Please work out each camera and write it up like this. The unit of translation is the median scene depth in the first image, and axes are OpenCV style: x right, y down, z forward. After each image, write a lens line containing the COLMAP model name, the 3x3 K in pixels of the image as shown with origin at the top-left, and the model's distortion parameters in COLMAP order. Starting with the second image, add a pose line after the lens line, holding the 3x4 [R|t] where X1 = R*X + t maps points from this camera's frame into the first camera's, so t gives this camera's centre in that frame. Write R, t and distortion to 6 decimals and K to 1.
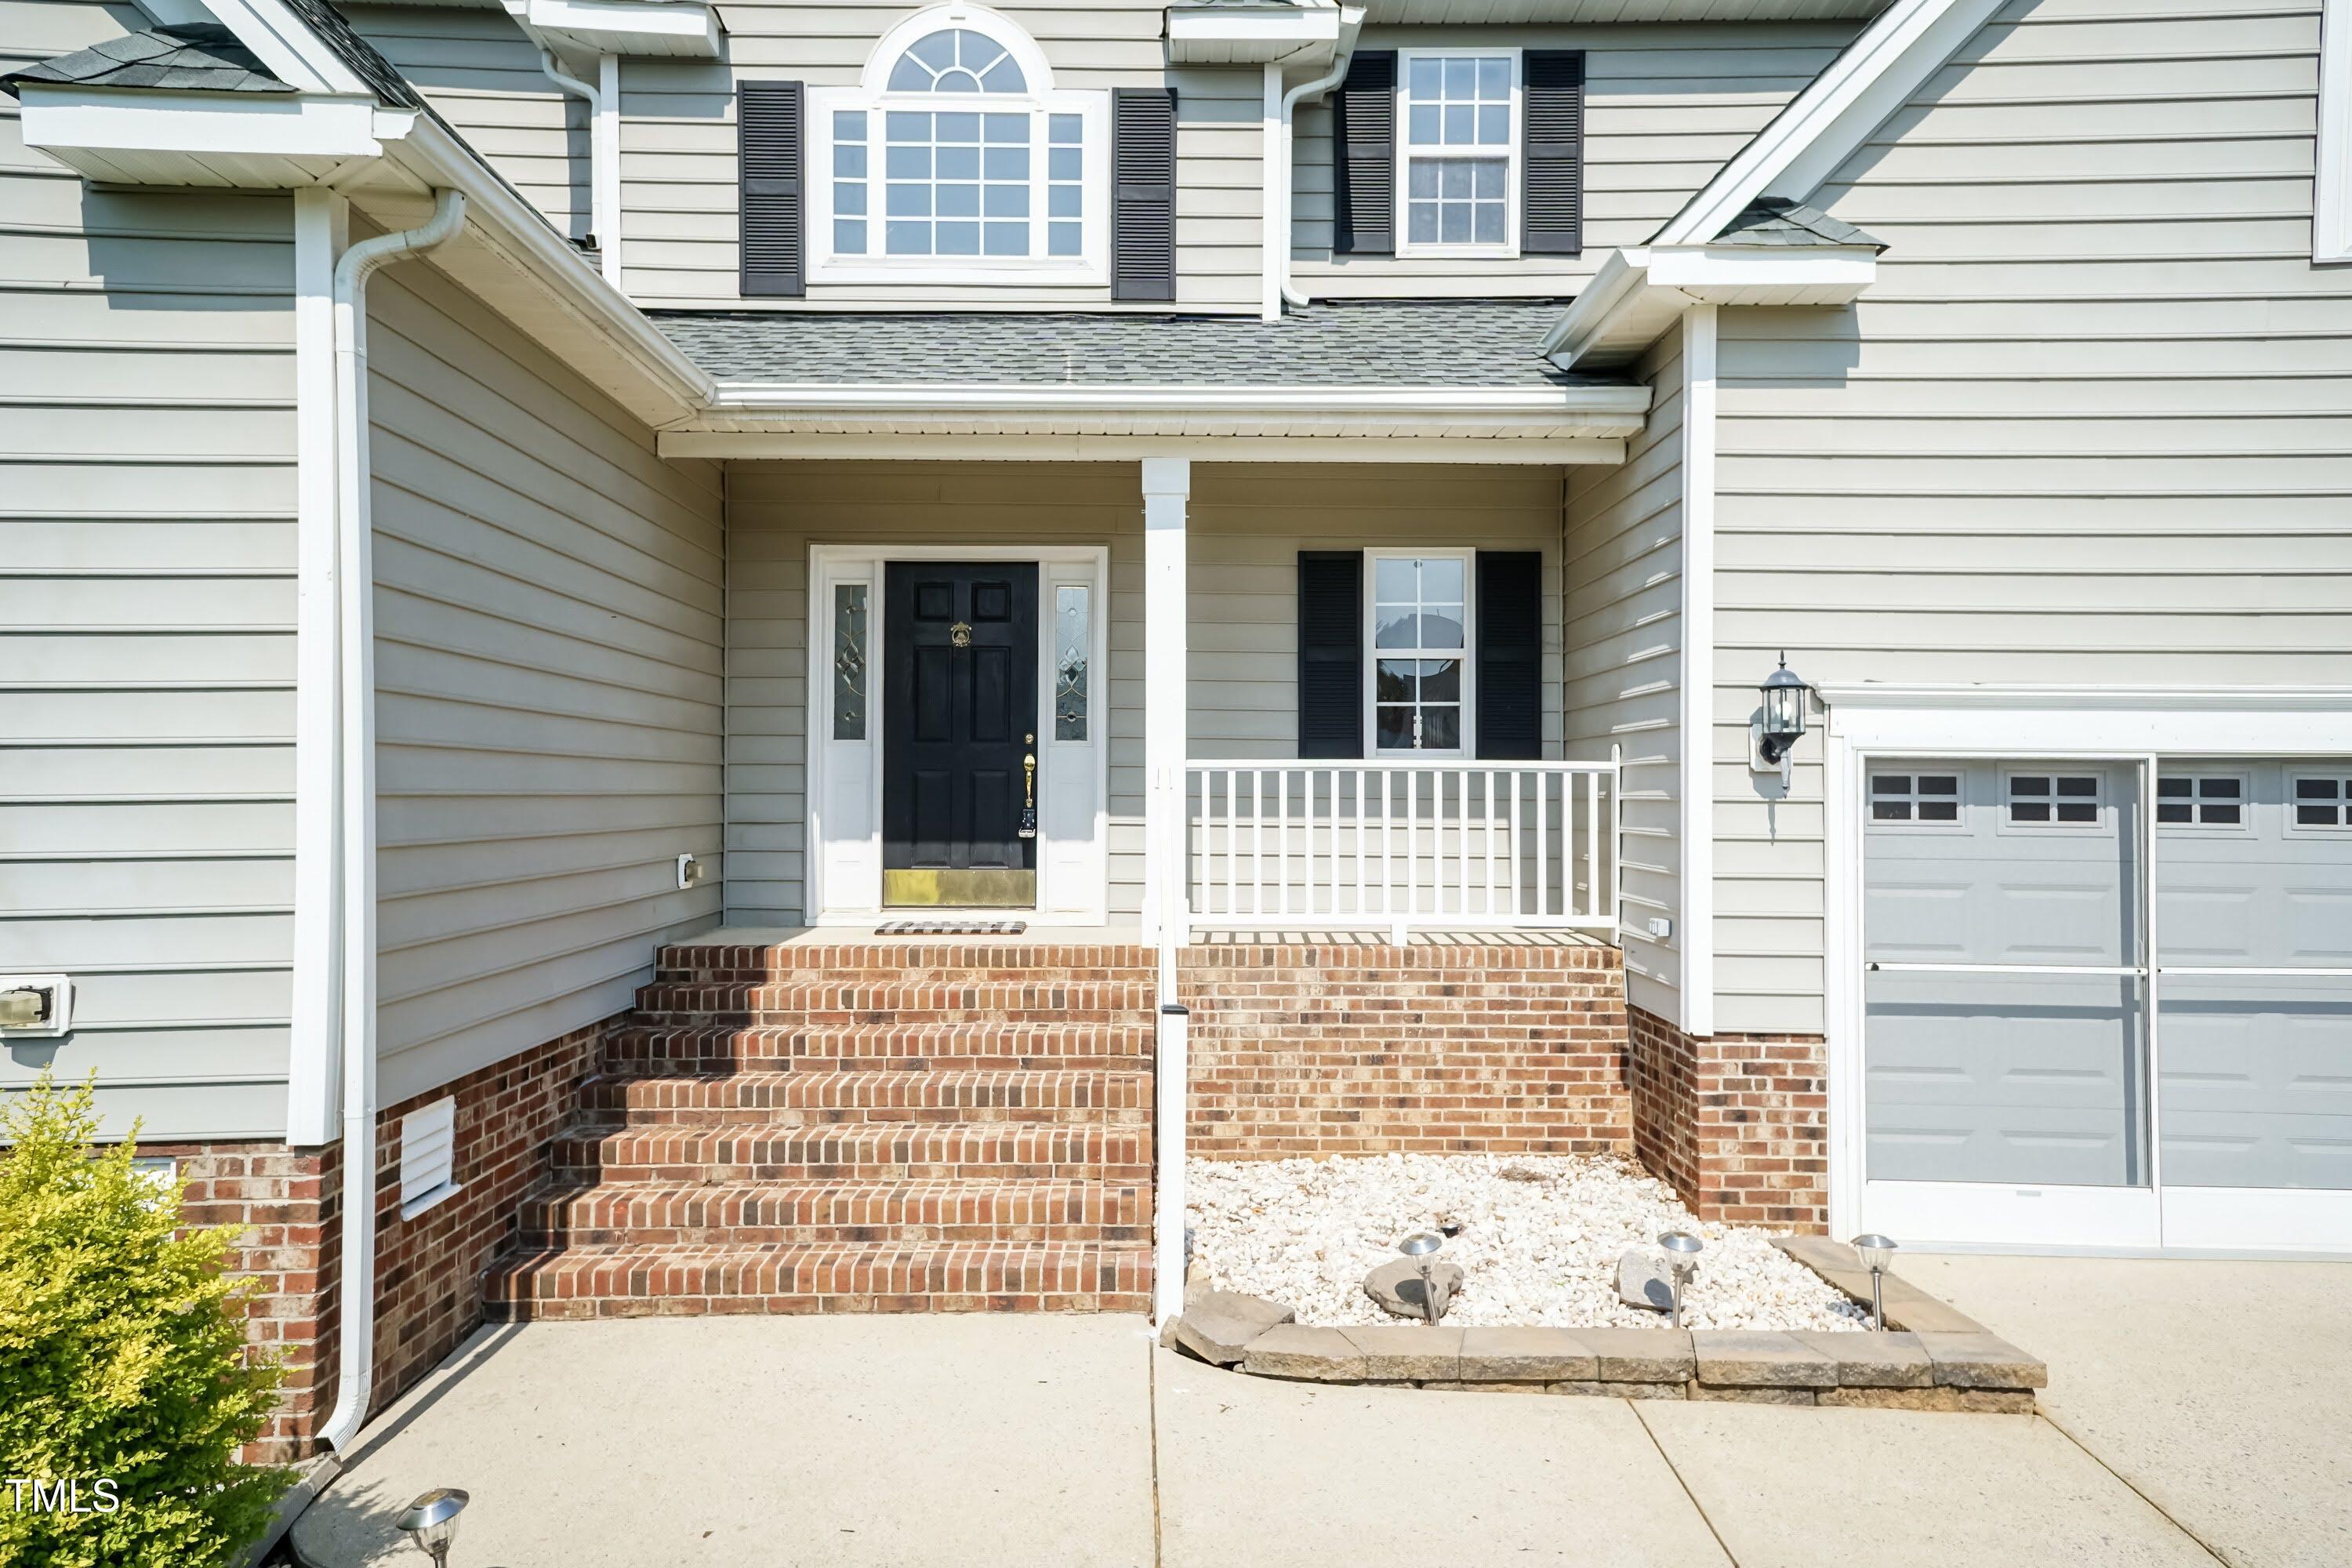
lens RADIAL K [[1590.2, 0, 1167.0], [0, 1590.2, 775.8], [0, 0, 1]] dist [0.047245, 0.035891]
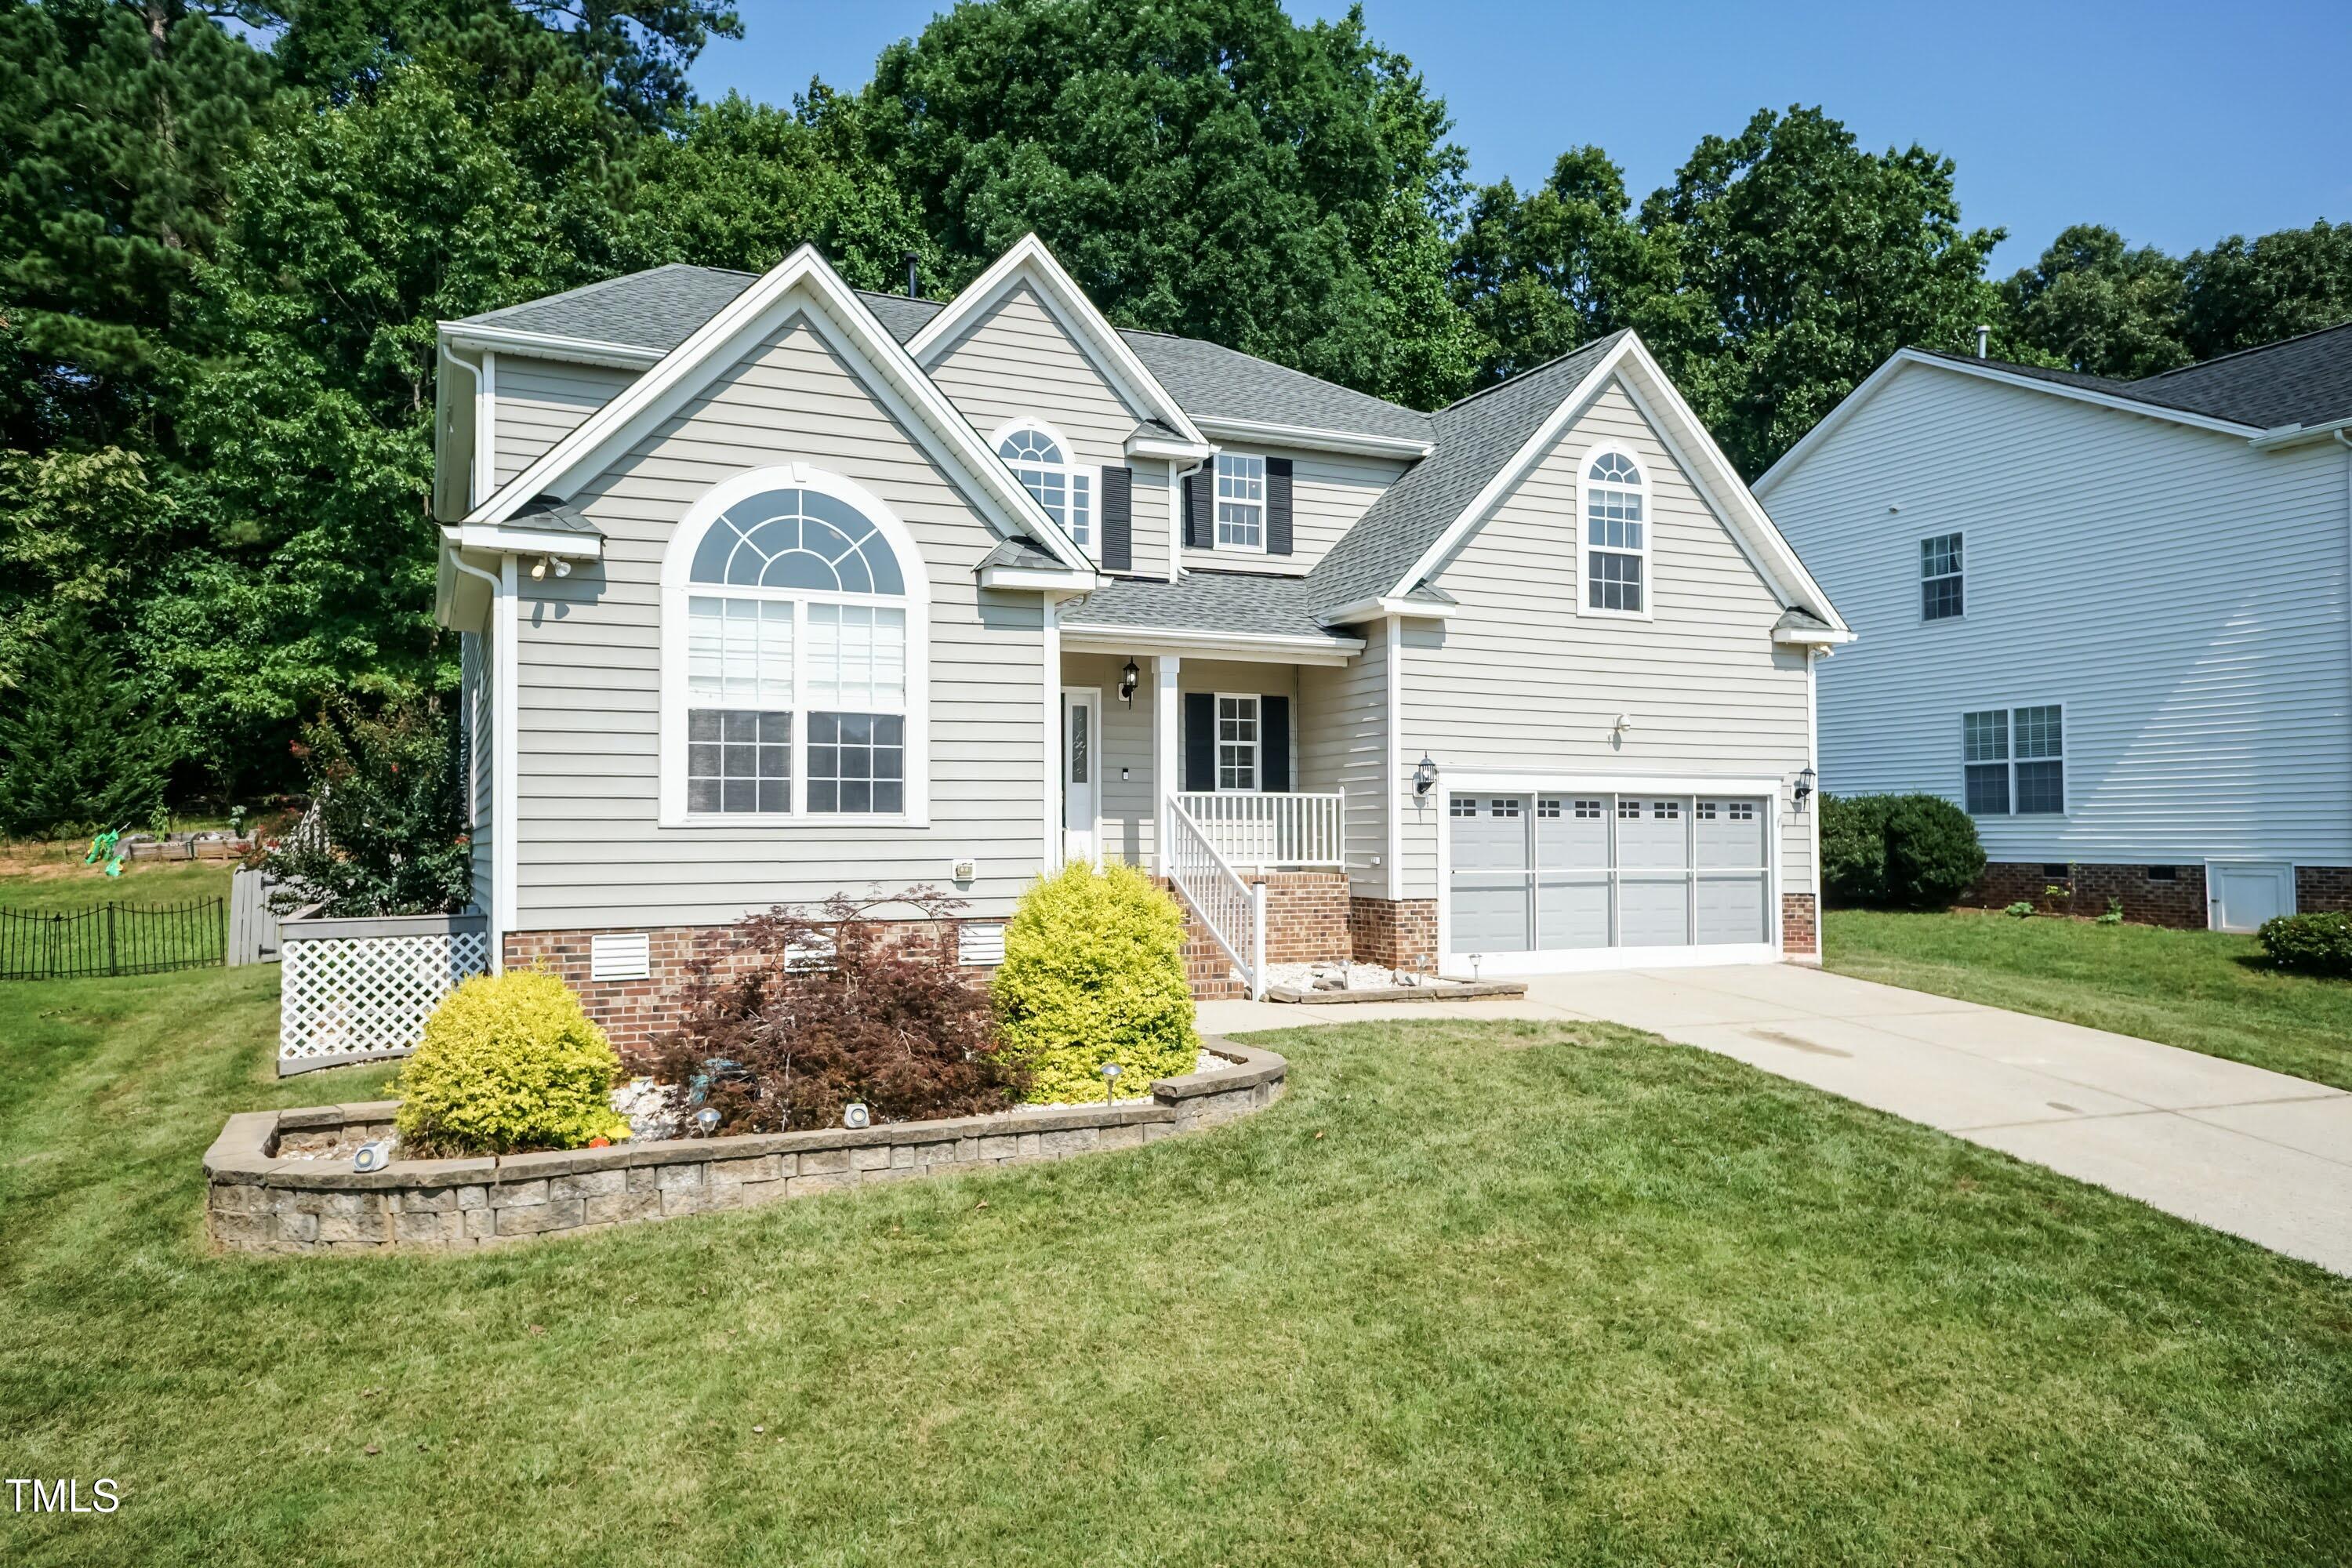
lens RADIAL K [[1590.2, 0, 1171.8], [0, 1590.2, 792.4], [0, 0, 1]] dist [0.047245, 0.035891]
pose [[0.912697, 0.007174, 0.408573, -0.922234], [0.000445, 0.999828, -0.018549, 0.033218], [-0.408636, 0.017111, 0.912537, -1.049014]]
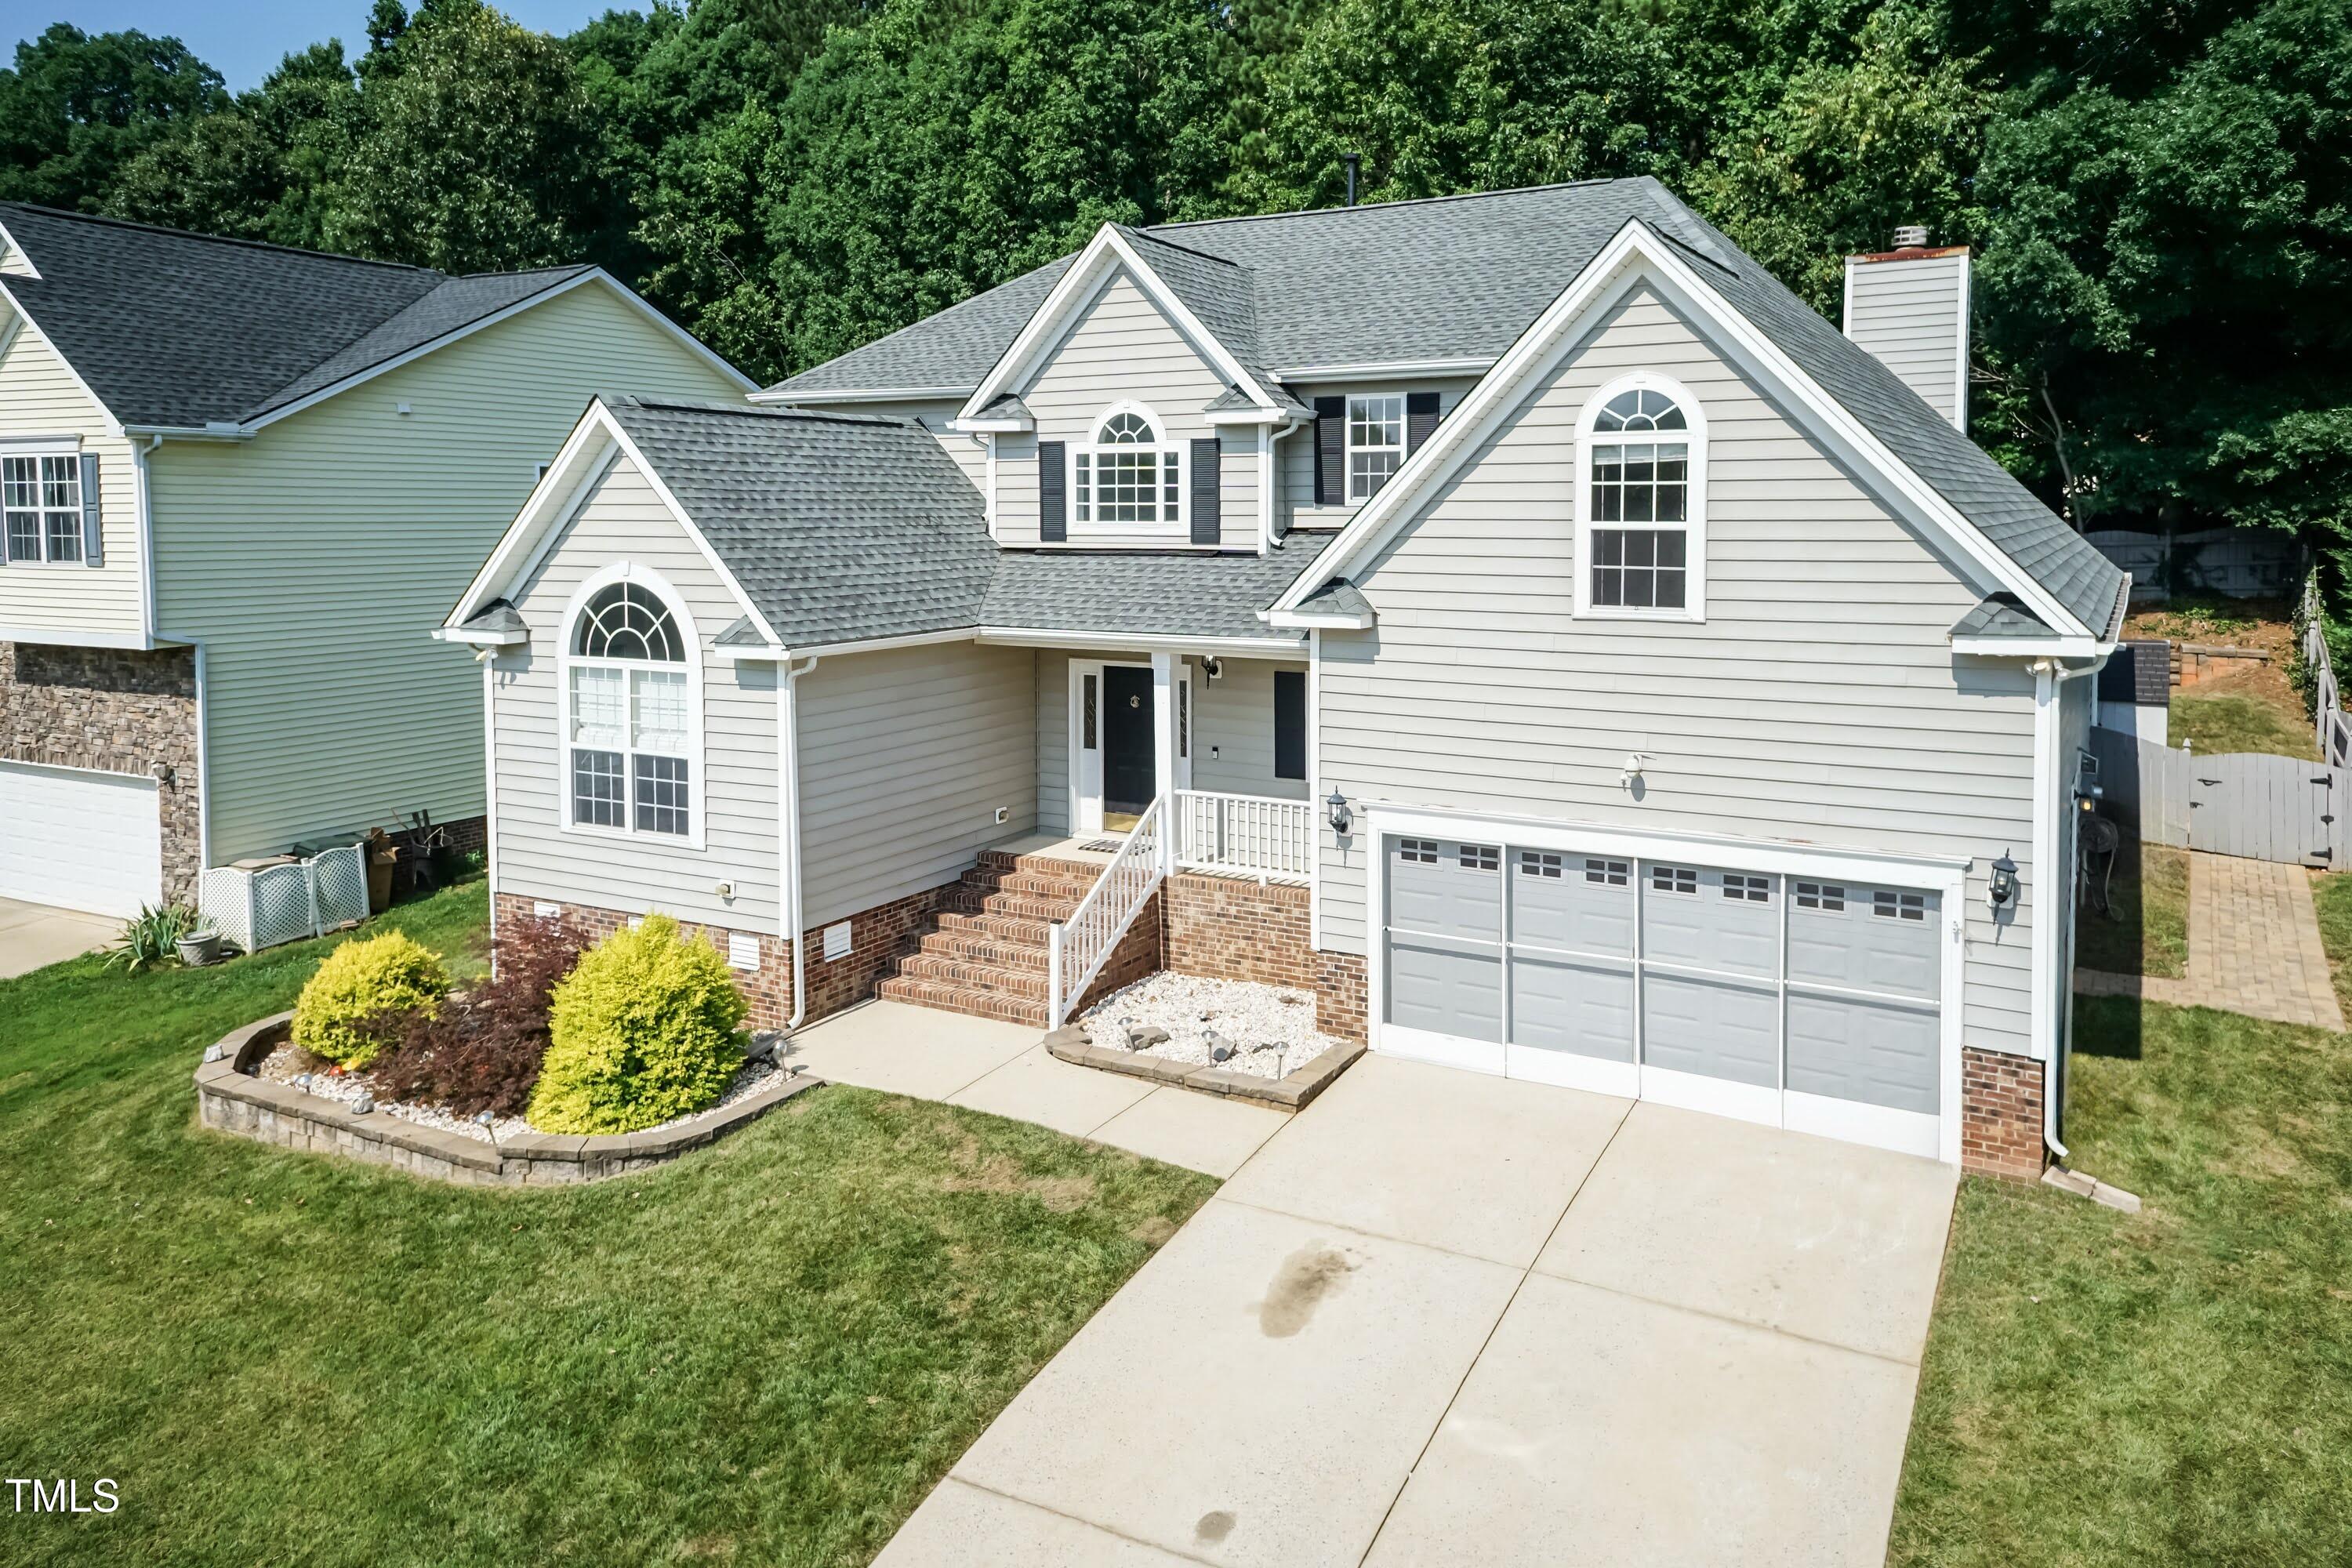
lens RADIAL K [[1590.2, 0, 1222.5], [0, 1590.2, 614.4], [0, 0, 1]] dist [0.047245, 0.035891]
pose [[0.873038, 0.027618, -0.486870, 1.152043], [0.012013, 0.996874, 0.078089, -0.428089], [0.487505, -0.074023, 0.869977, -0.864886]]
